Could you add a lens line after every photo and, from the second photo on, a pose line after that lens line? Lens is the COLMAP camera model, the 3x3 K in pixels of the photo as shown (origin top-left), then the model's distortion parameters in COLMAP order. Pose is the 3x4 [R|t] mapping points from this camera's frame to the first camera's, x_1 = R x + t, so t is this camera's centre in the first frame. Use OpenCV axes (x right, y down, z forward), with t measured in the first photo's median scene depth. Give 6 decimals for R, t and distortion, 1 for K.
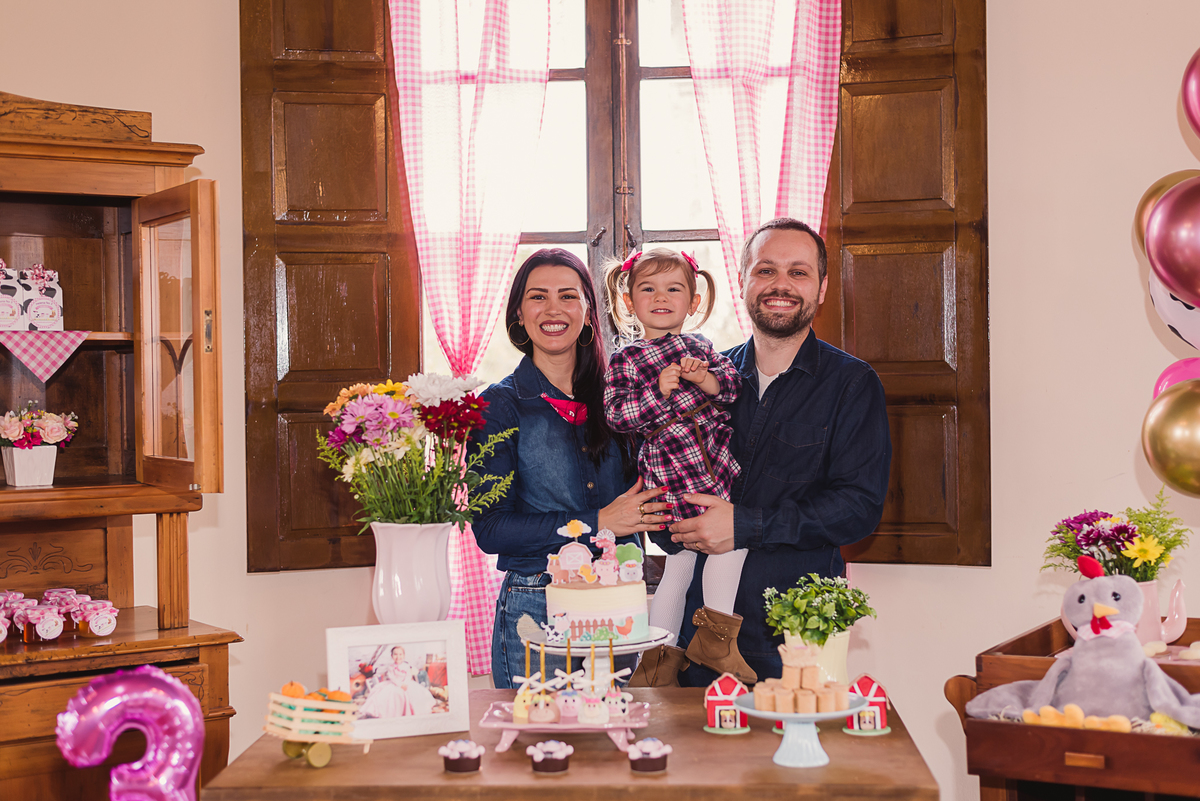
lens RADIAL K [[1782.6, 0, 598.5], [0, 1782.6, 395.3], [0, 0, 1]] dist [0.008351, 0.001207]
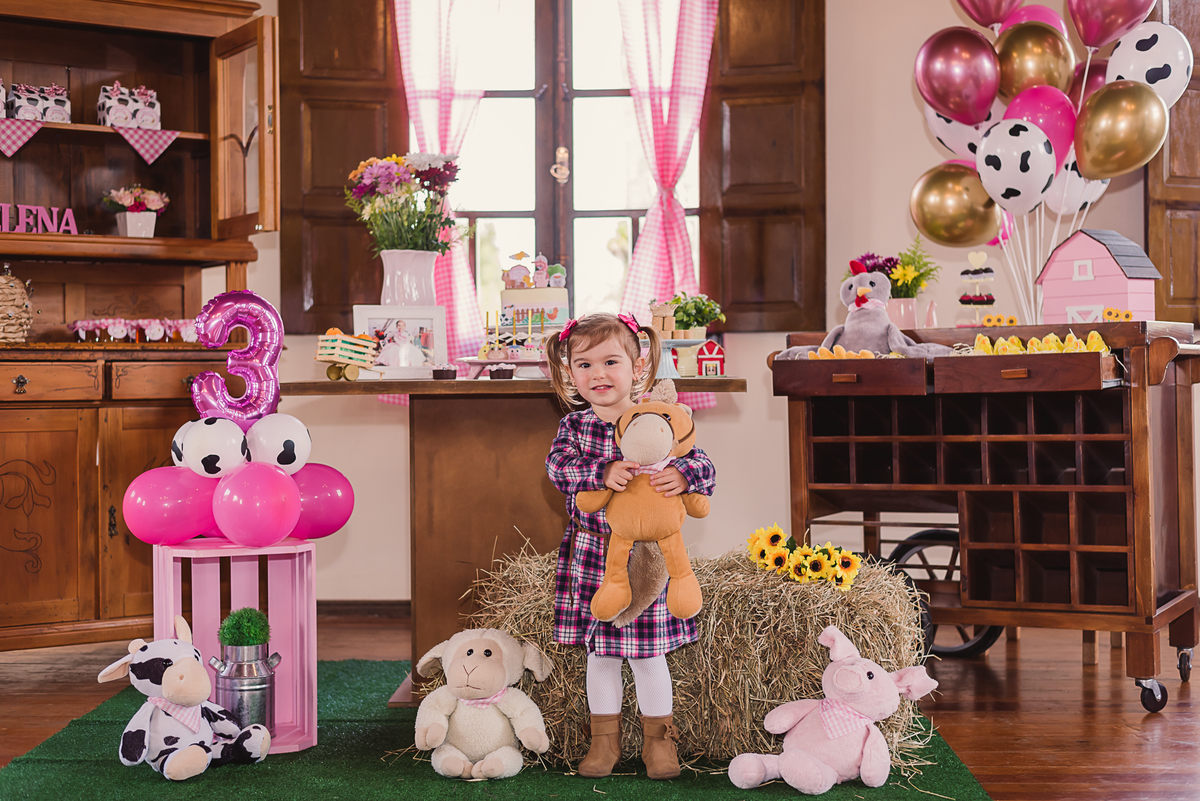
lens RADIAL K [[1756.0, 0, 601.8], [0, 1756.0, 397.5], [0, 0, 1]] dist [0.001727, 0.030039]
pose [[0.999670, 0.007372, 0.024590, 0.019974], [-0.007497, 0.999959, 0.004993, 0.188143], [-0.024552, -0.005176, 0.999685, -0.461874]]
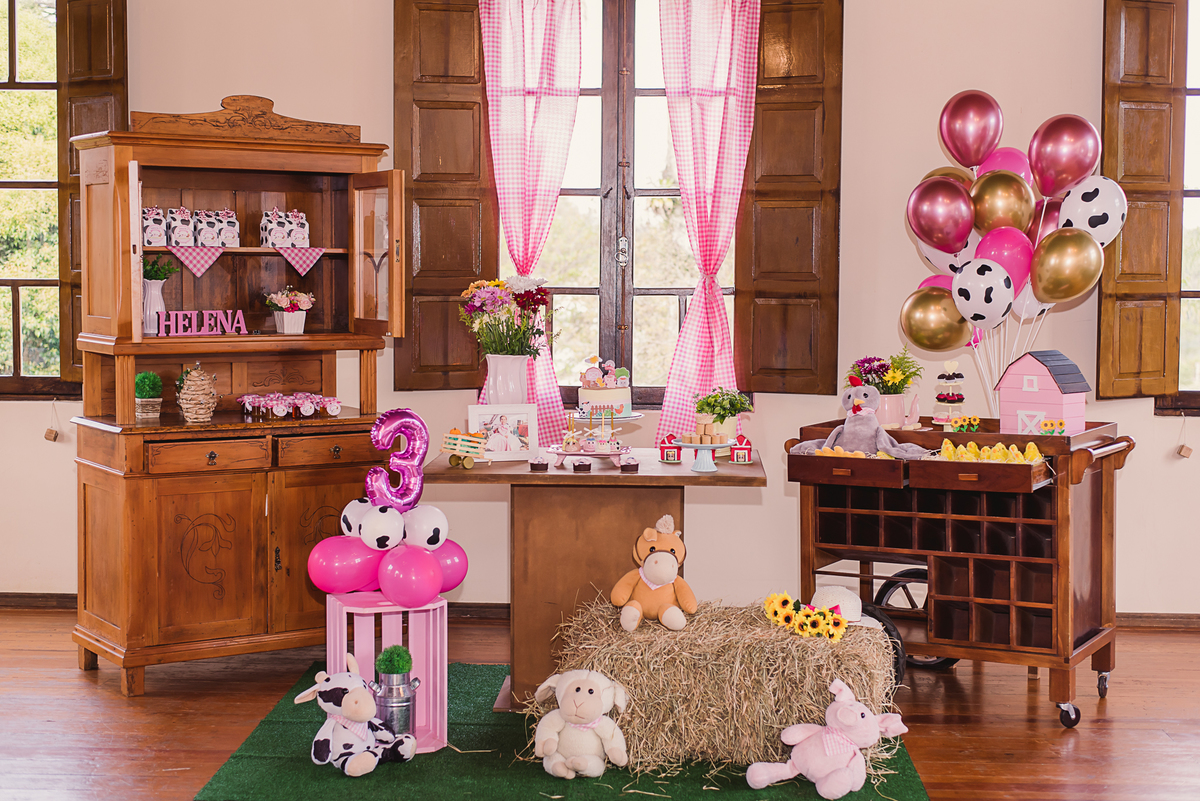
lens RADIAL K [[1782.6, 0, 598.5], [0, 1782.6, 395.3], [0, 0, 1]] dist [0.008351, 0.001207]
pose [[0.999800, 0.019685, 0.003388, -0.014405], [-0.019854, 0.997974, 0.060446, -0.001937], [-0.002191, -0.060502, 0.998166, -0.912640]]
